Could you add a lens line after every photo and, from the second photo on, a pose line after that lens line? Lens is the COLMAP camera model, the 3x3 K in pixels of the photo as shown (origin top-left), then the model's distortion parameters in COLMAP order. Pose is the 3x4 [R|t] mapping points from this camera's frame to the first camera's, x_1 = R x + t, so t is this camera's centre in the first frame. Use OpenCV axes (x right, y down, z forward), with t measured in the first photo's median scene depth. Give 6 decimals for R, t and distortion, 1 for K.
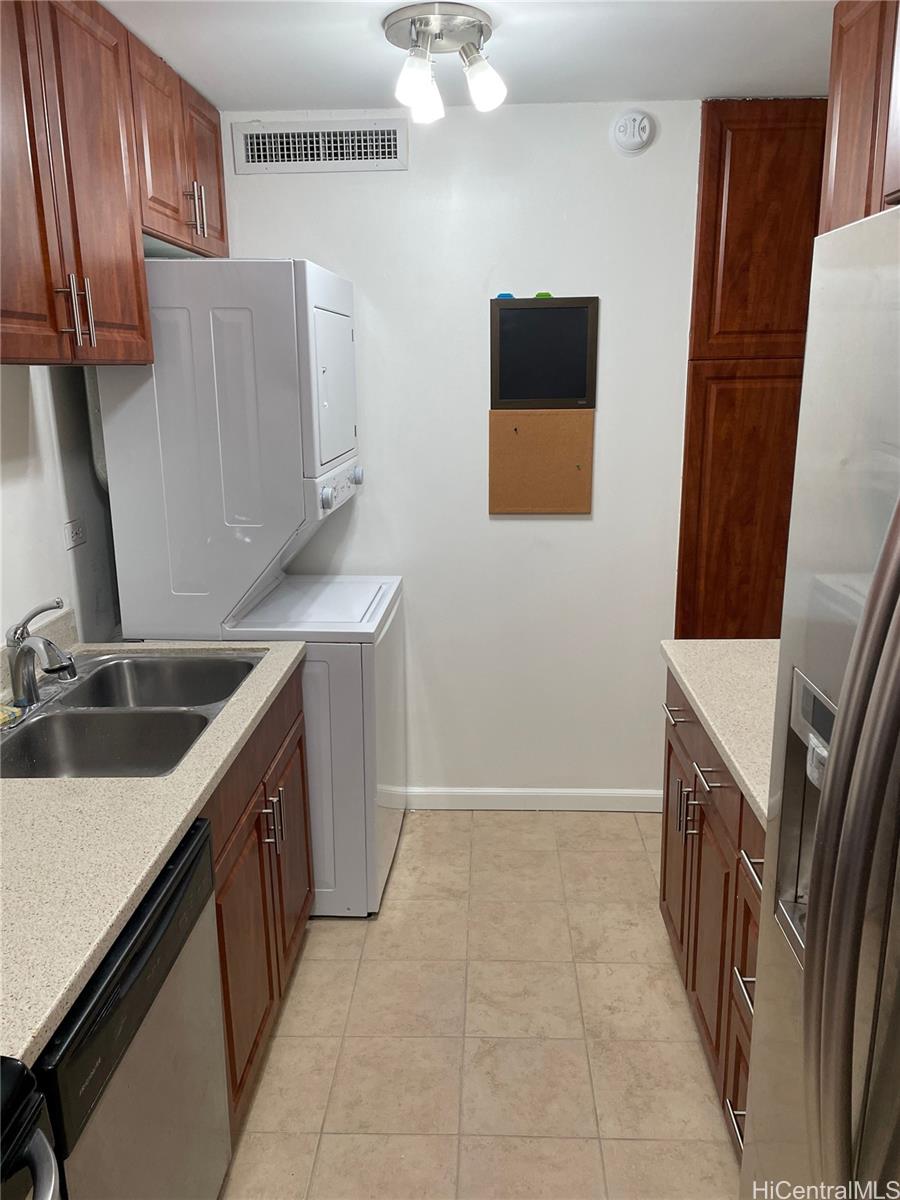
lens RADIAL K [[908.4, 0, 450.0], [0, 908.4, 600.0], [0, 0, 1]] dist [0.022068, -0.001040]
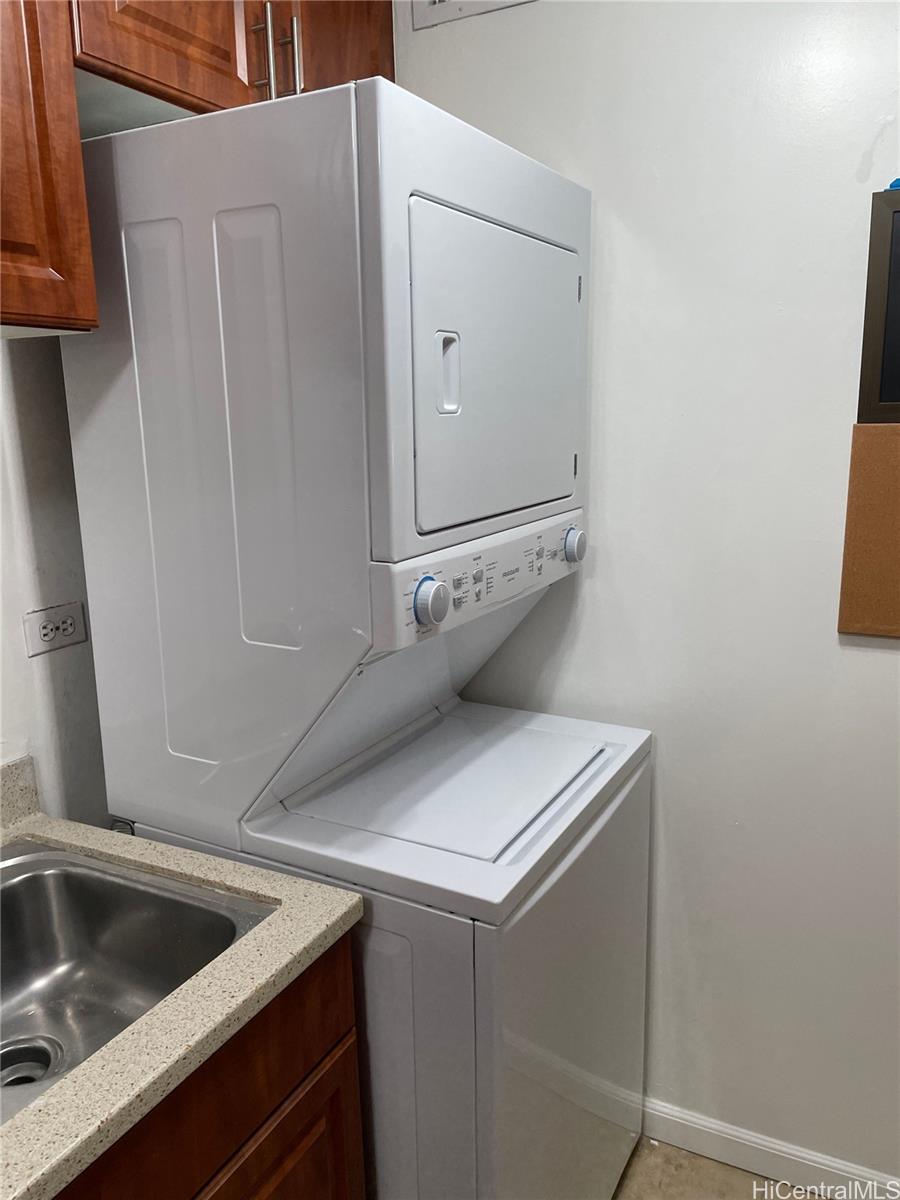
lens RADIAL K [[908.4, 0, 450.0], [0, 908.4, 600.0], [0, 0, 1]] dist [0.022068, -0.001040]
pose [[0.901380, 0.080723, -0.425438, 0.076183], [-0.093564, 0.995570, -0.009335, -0.107799], [0.422799, 0.048220, 0.904940, 0.560432]]
